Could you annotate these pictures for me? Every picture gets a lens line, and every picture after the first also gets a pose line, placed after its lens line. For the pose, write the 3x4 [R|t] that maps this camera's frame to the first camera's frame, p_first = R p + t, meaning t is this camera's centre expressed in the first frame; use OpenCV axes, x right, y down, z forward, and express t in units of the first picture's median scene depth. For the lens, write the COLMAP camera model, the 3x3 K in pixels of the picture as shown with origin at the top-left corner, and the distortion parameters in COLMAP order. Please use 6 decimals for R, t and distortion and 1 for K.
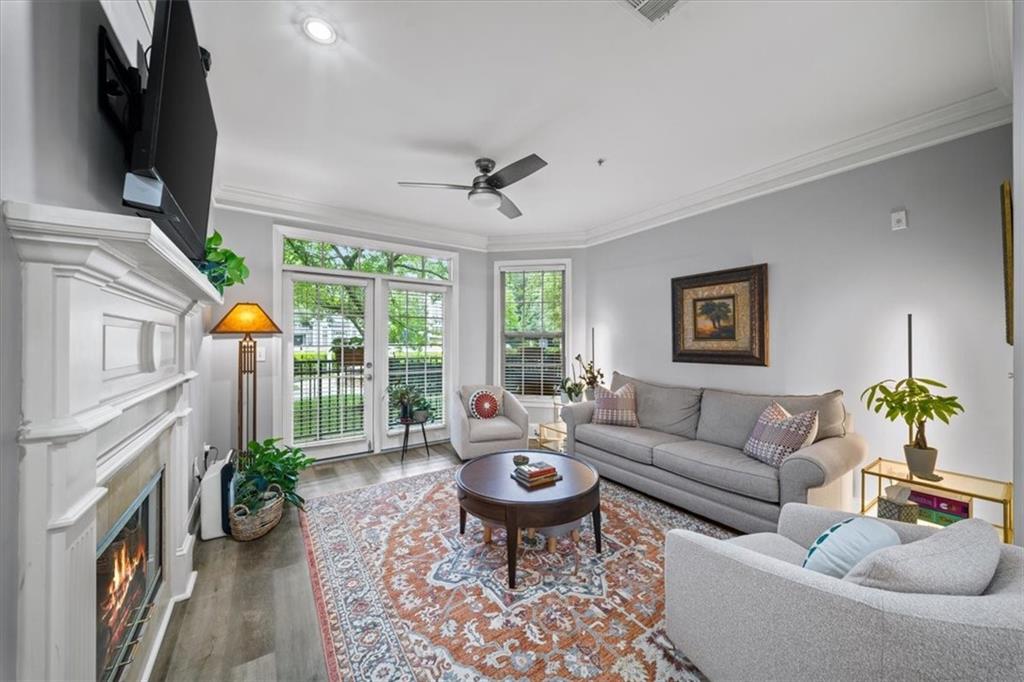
lens RADIAL K [[356.2, 0, 509.5], [0, 356.2, 337.9], [0, 0, 1]] dist [0.000569, -0.001966]
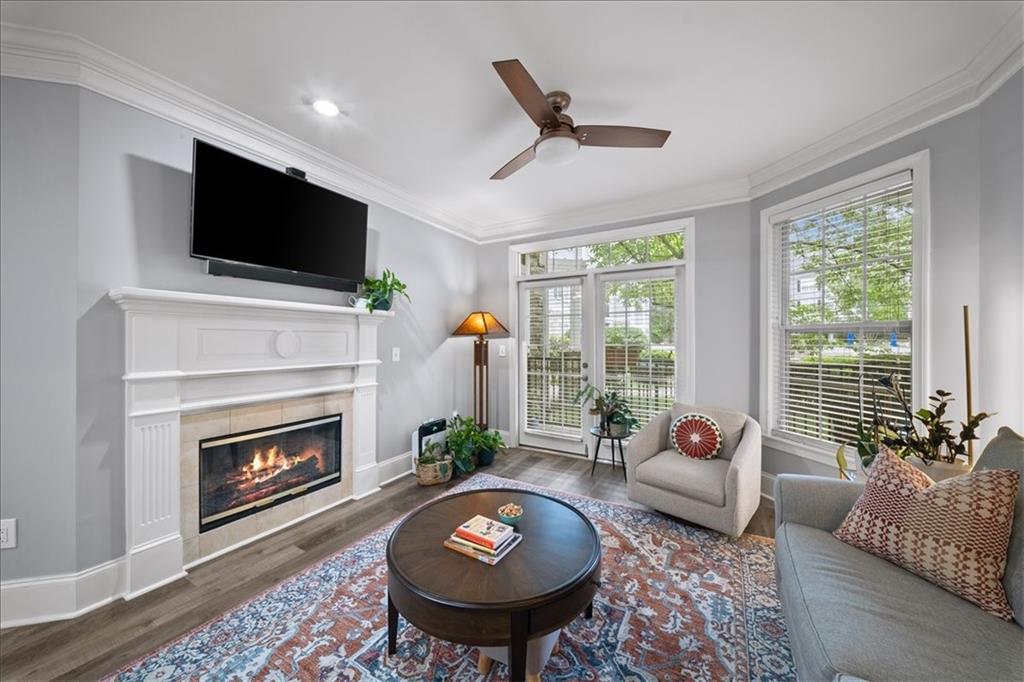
lens RADIAL K [[356.2, 0, 516.3], [0, 356.2, 340.1], [0, 0, 1]] dist [0.000569, -0.001966]
pose [[0.447572, 0.000529, -0.894248, 0.495257], [0.009158, 0.999945, 0.005175, 0.001896], [0.894201, -0.010506, 0.447542, 0.530257]]
